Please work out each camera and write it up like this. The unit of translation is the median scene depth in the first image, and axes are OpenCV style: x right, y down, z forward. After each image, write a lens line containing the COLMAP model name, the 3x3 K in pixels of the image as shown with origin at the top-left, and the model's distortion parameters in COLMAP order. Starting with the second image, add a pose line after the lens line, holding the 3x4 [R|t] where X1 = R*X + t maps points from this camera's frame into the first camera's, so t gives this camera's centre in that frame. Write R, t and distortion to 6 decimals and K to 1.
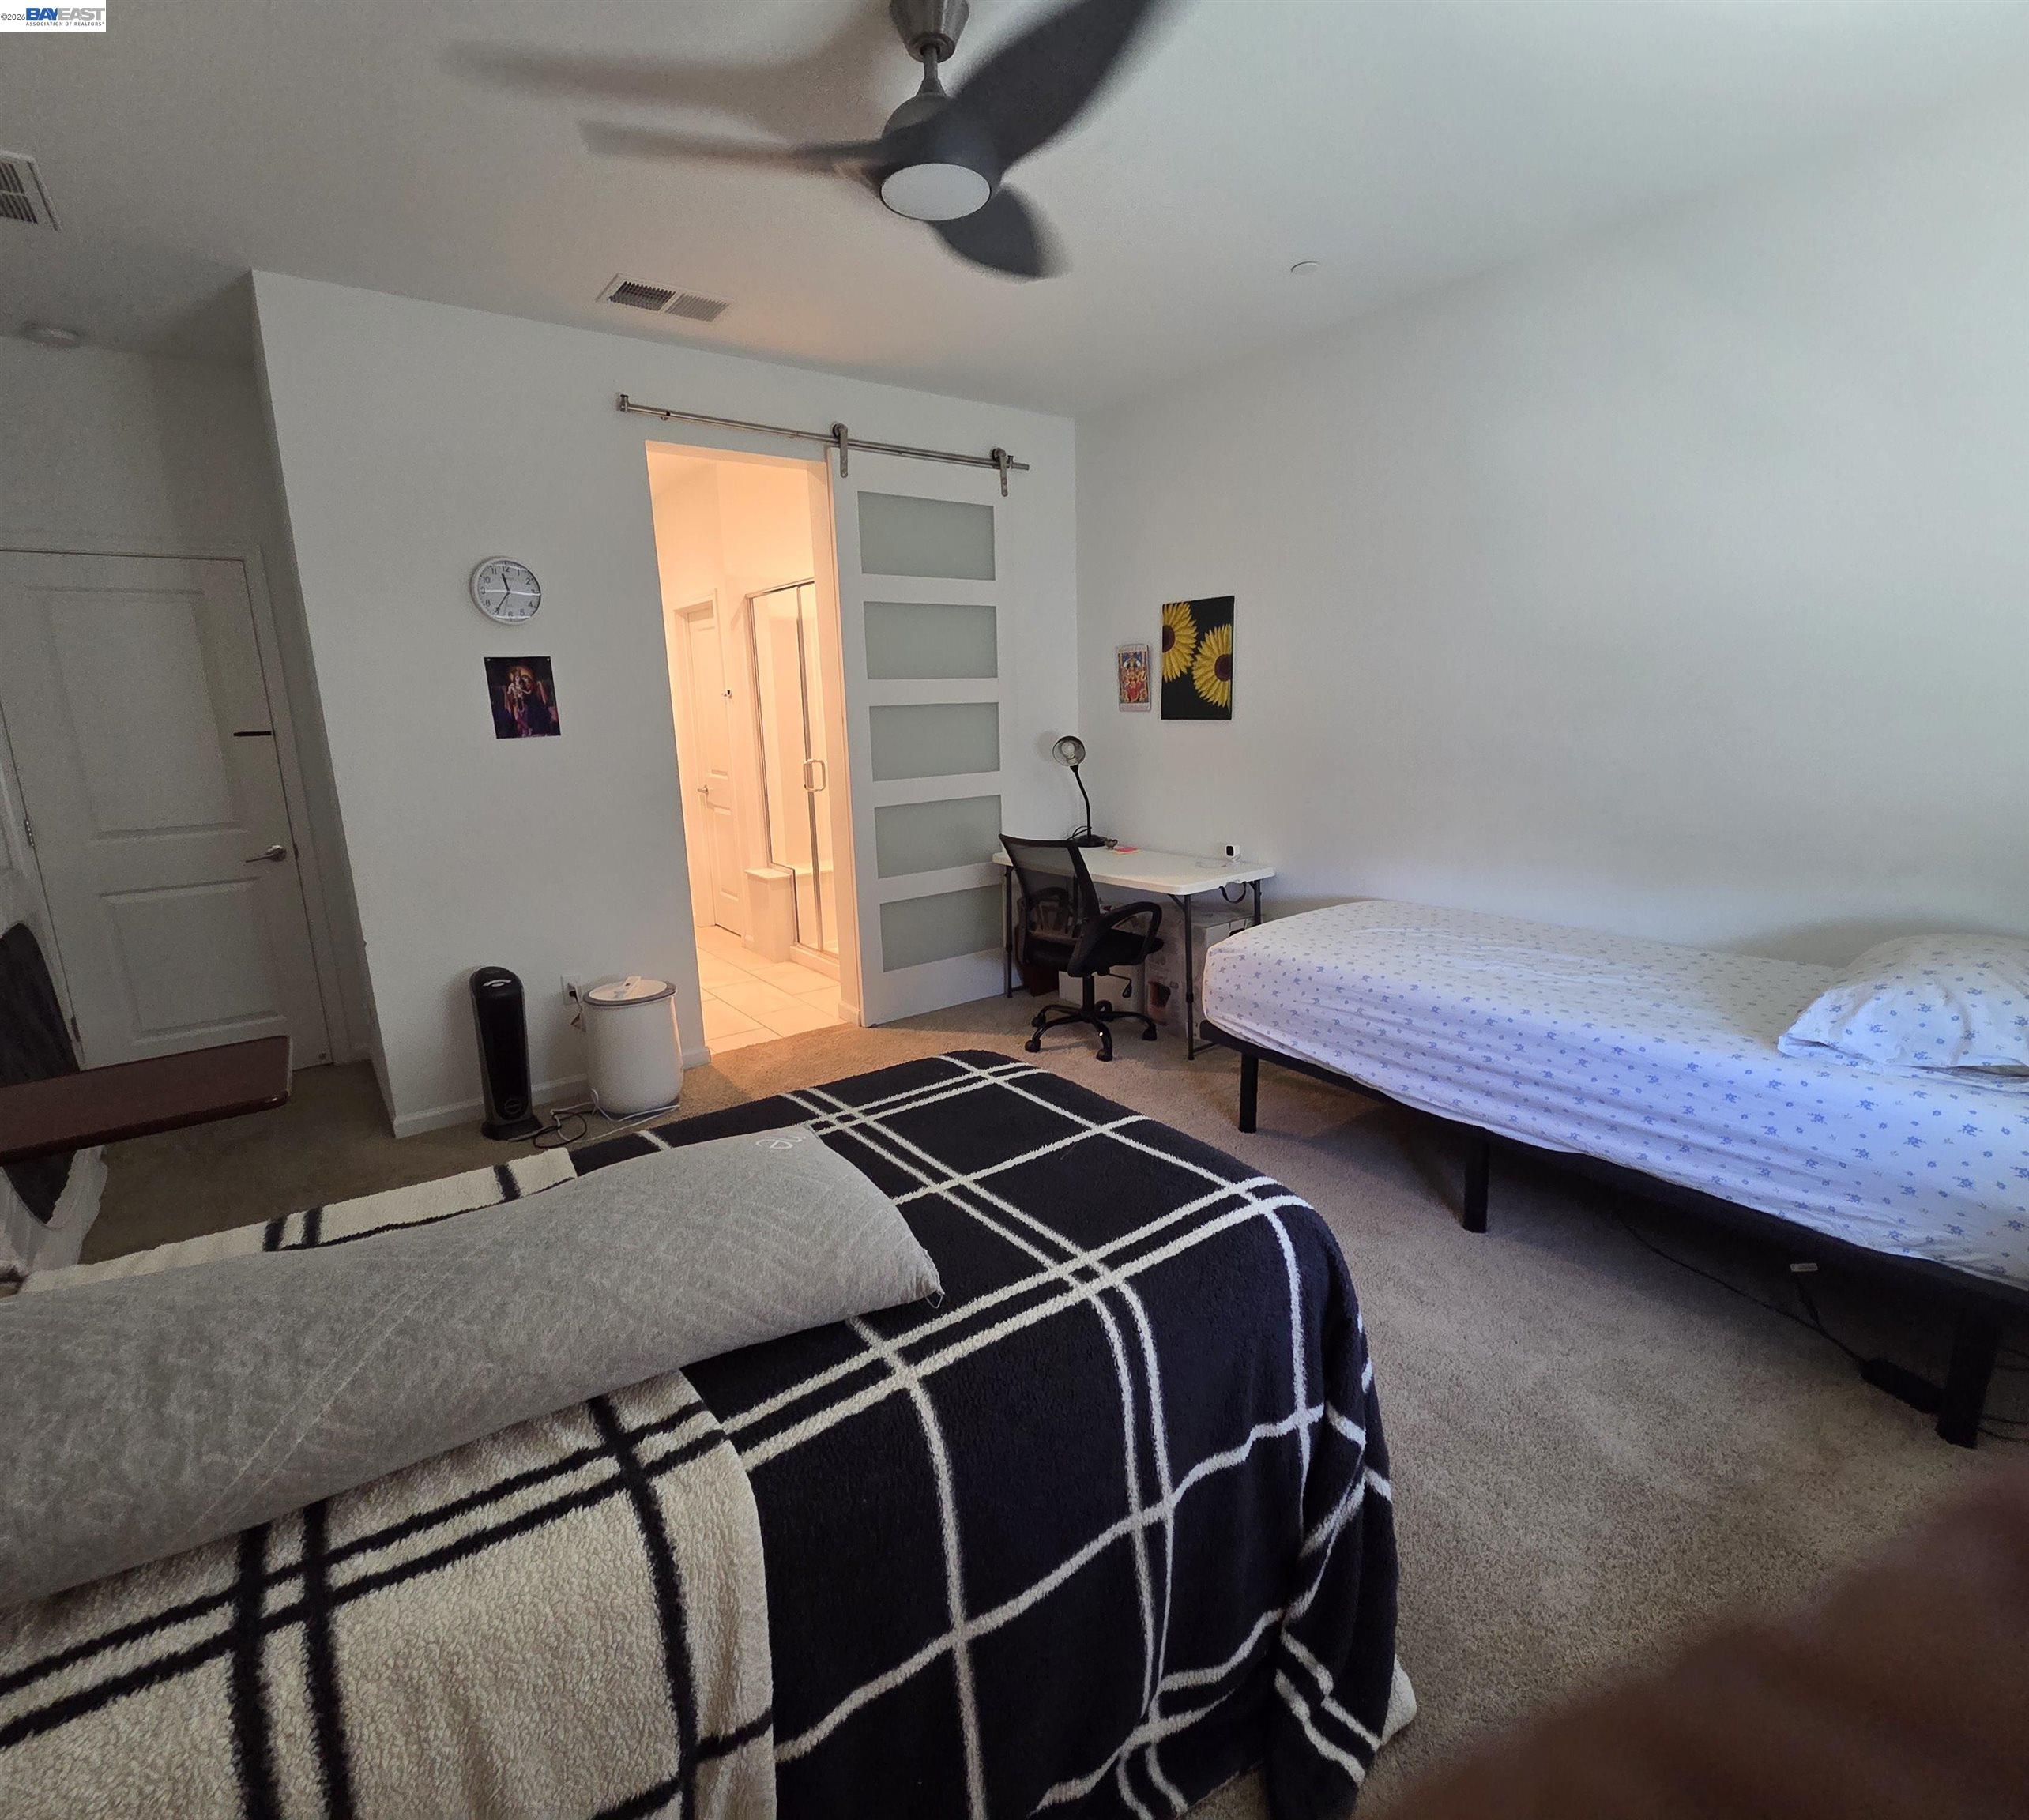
lens RADIAL K [[998.1, 0, 1031.5], [0, 998.1, 909.7], [0, 0, 1]] dist [0.003944, -0.002605]
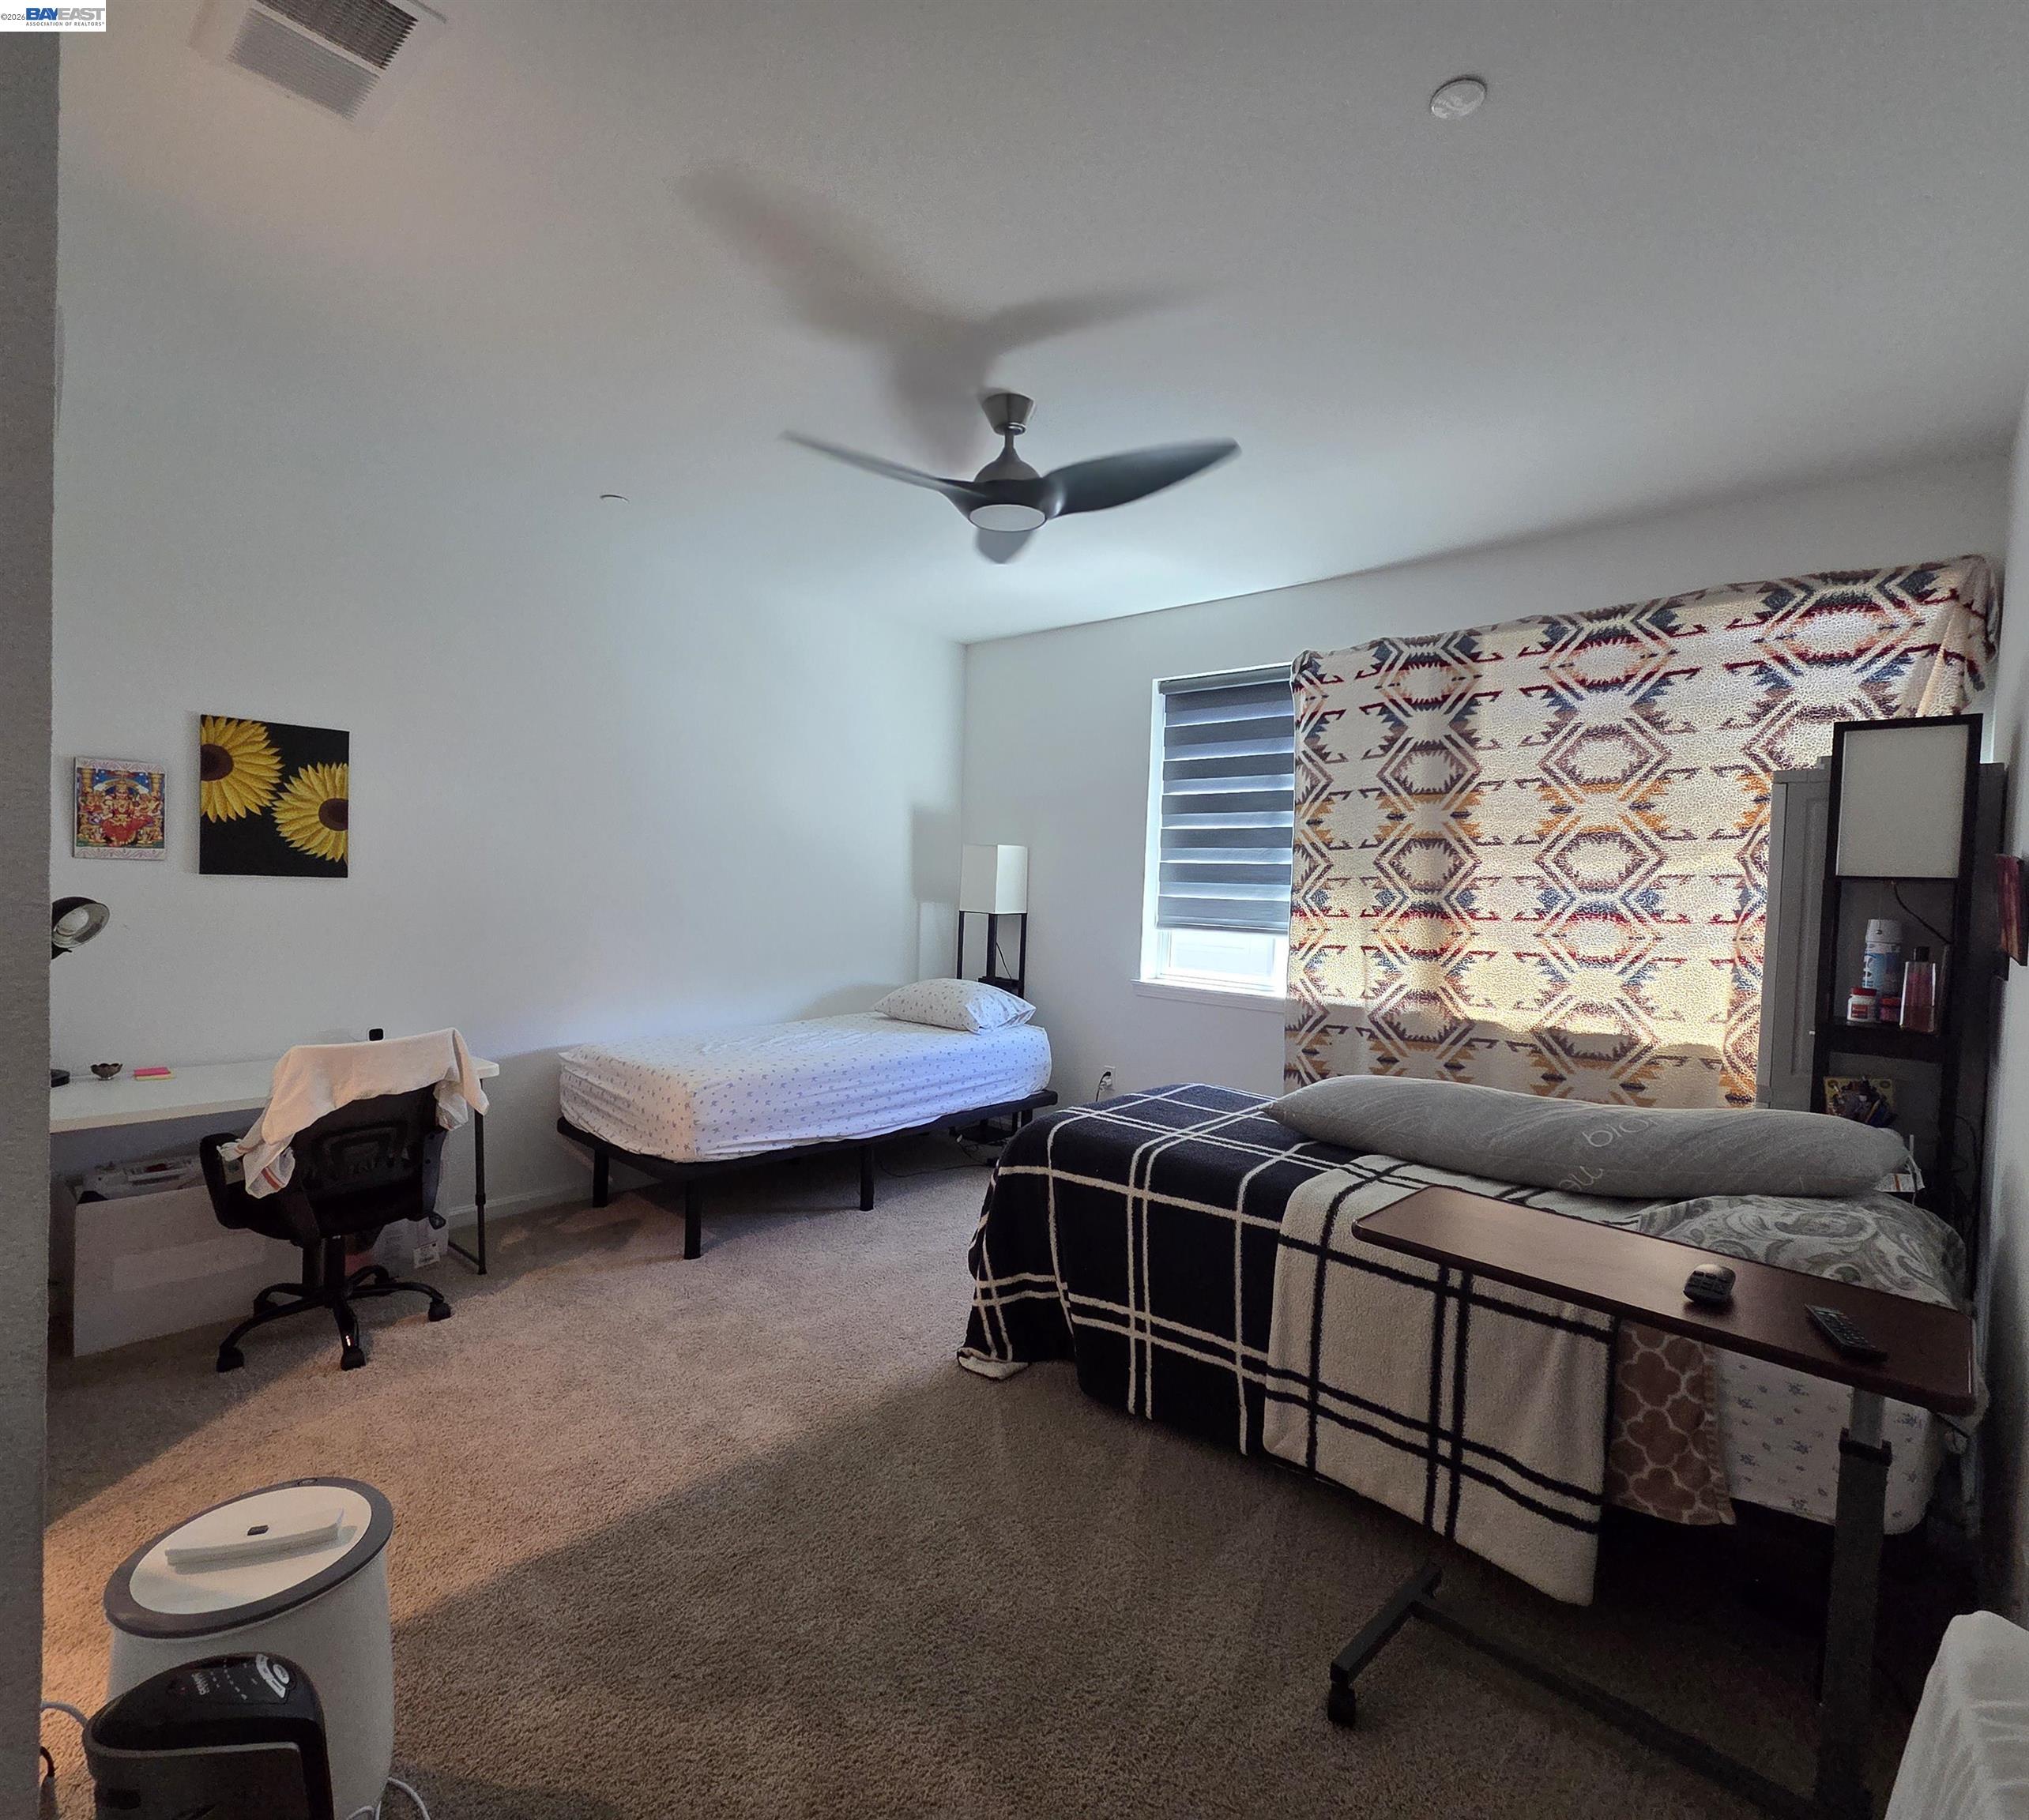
lens RADIAL K [[998.1, 0, 997.7], [0, 998.1, 909.9], [0, 0, 1]] dist [0.003944, -0.002605]
pose [[-0.188996, -0.009069, 0.981936, -0.721551], [0.171242, 0.984331, 0.042051, -0.108845], [-0.966932, 0.176096, -0.184482, 0.650246]]
